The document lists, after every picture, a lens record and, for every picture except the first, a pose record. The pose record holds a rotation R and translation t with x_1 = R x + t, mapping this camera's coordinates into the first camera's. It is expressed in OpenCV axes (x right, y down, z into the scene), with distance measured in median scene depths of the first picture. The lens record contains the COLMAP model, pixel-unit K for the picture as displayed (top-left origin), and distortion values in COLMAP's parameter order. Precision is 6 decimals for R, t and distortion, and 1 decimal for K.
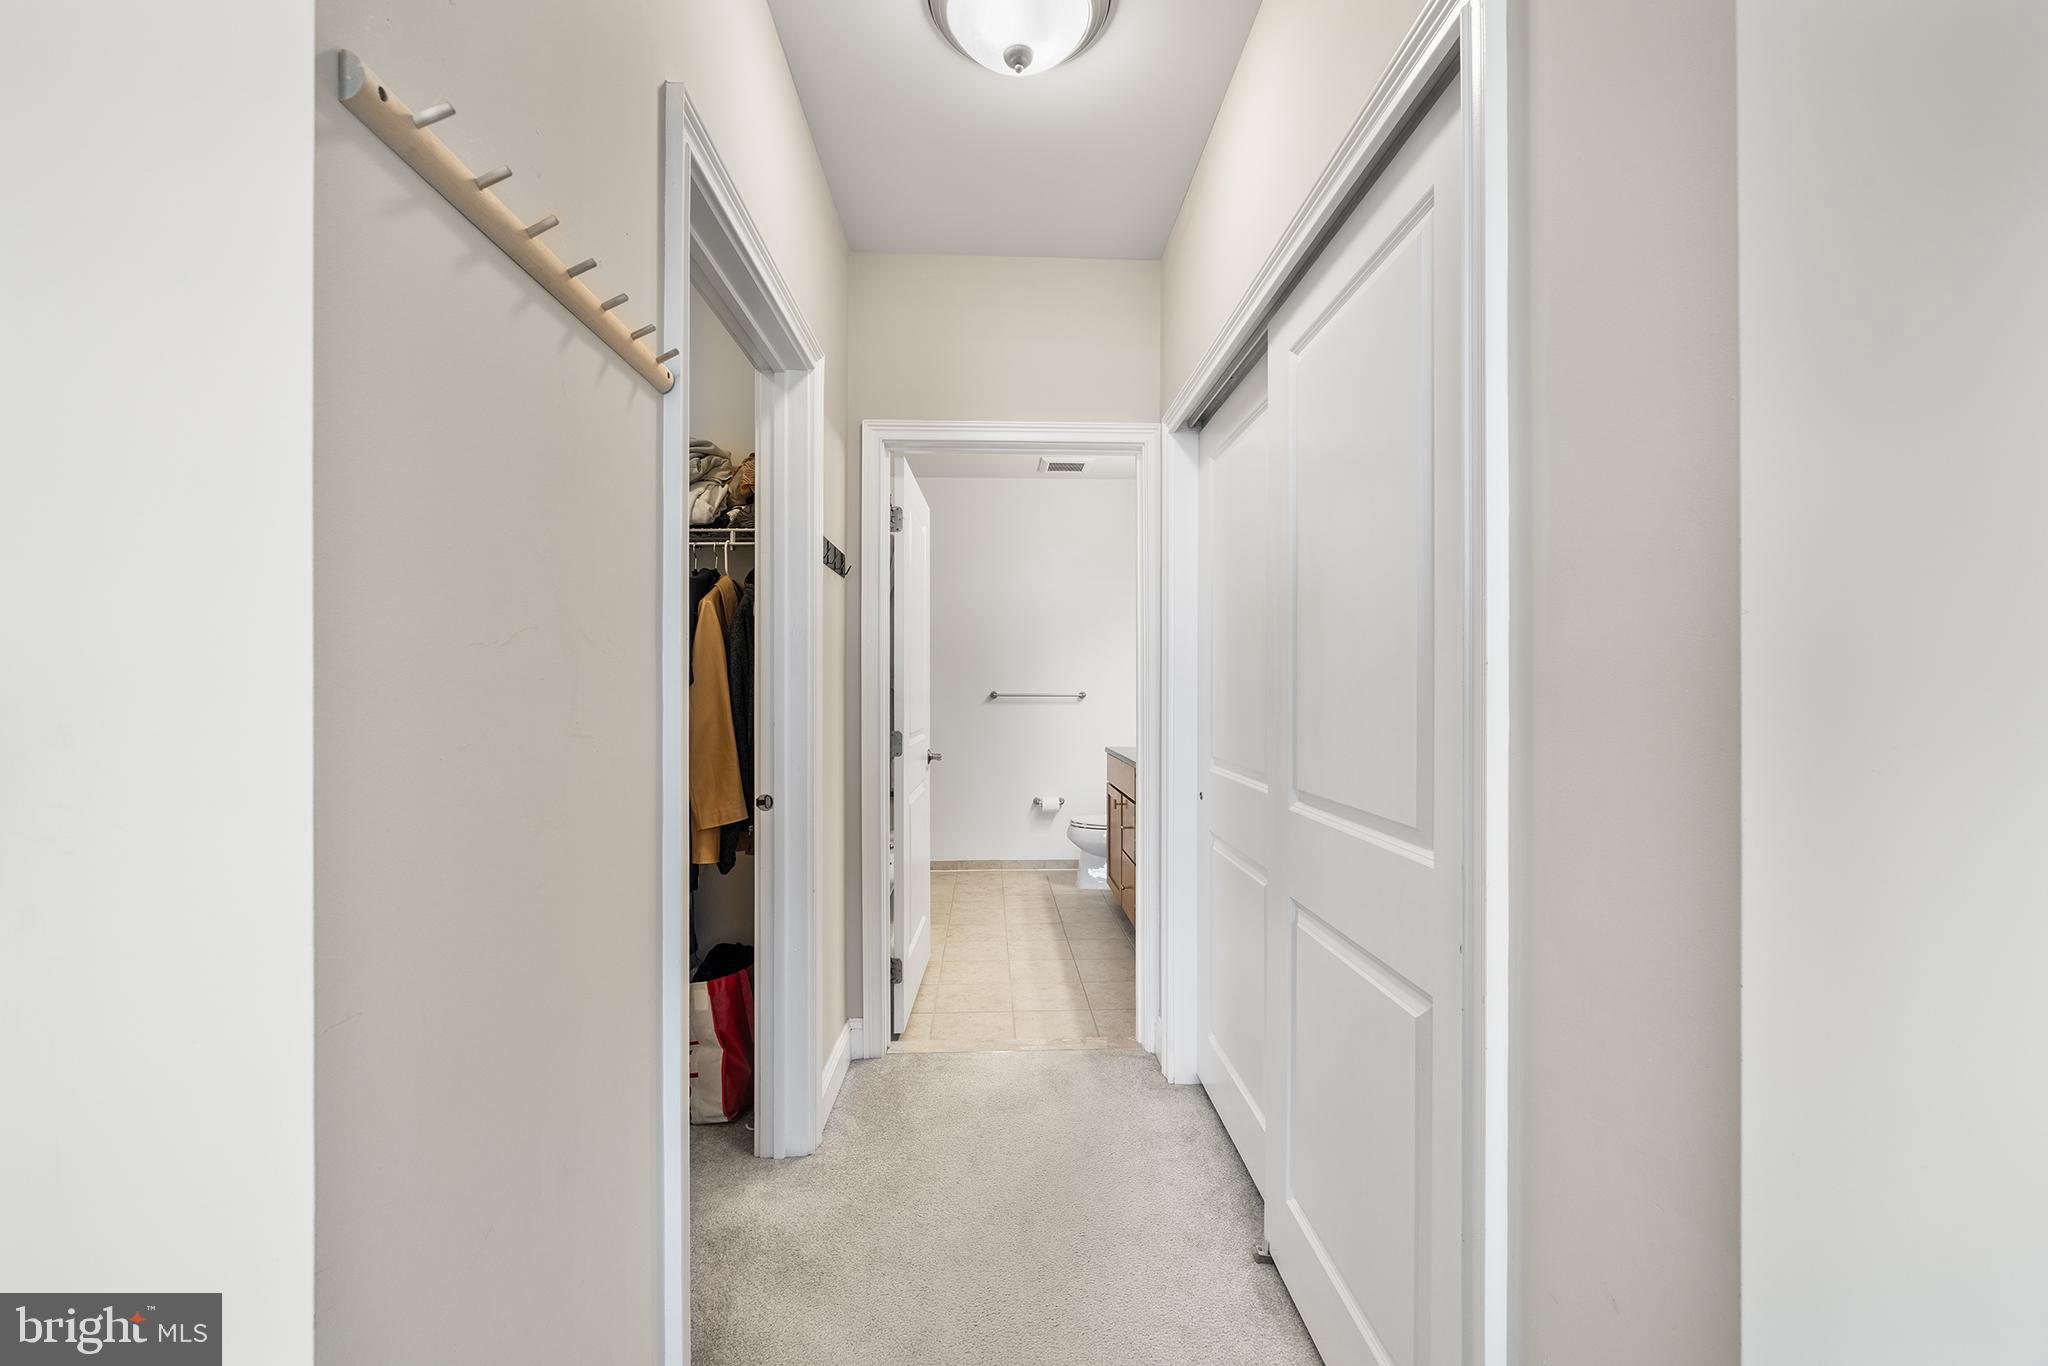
lens RADIAL K [[805.3, 0, 1021.6], [0, 805.3, 684.7], [0, 0, 1]] dist [-0.001959, -0.000693]
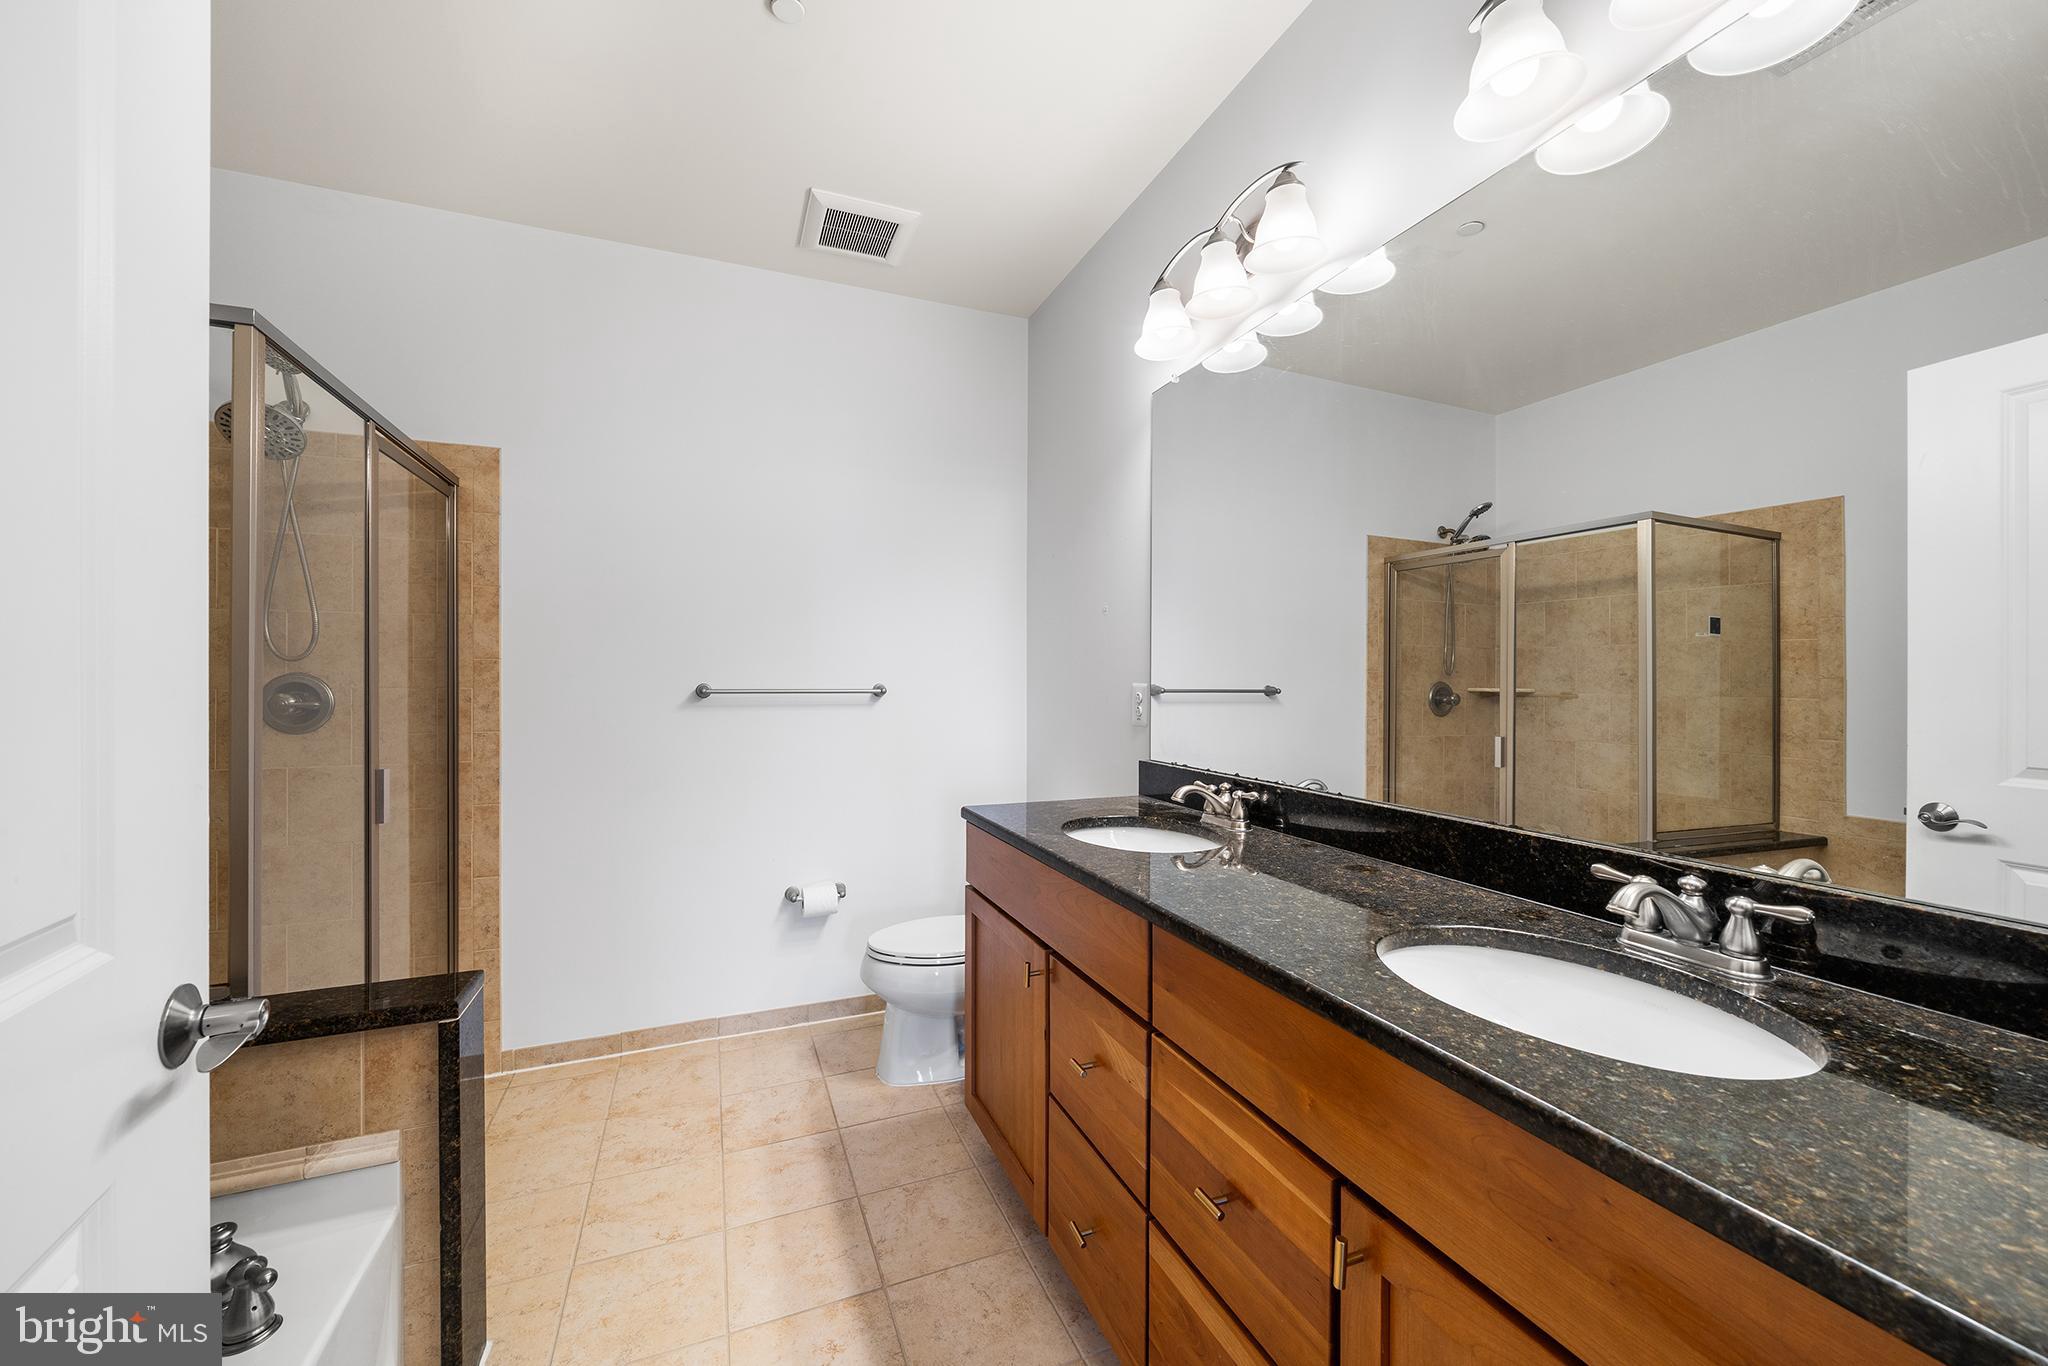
lens RADIAL K [[785.8, 0, 1024.2], [0, 785.8, 675.2], [0, 0, 1]] dist [0.000255, -0.000108]
pose [[0.942308, 0.002707, 0.334737, -0.010697], [-0.002520, 0.999996, -0.000993, 0.002950], [-0.334739, 0.000092, 0.942311, 0.508473]]
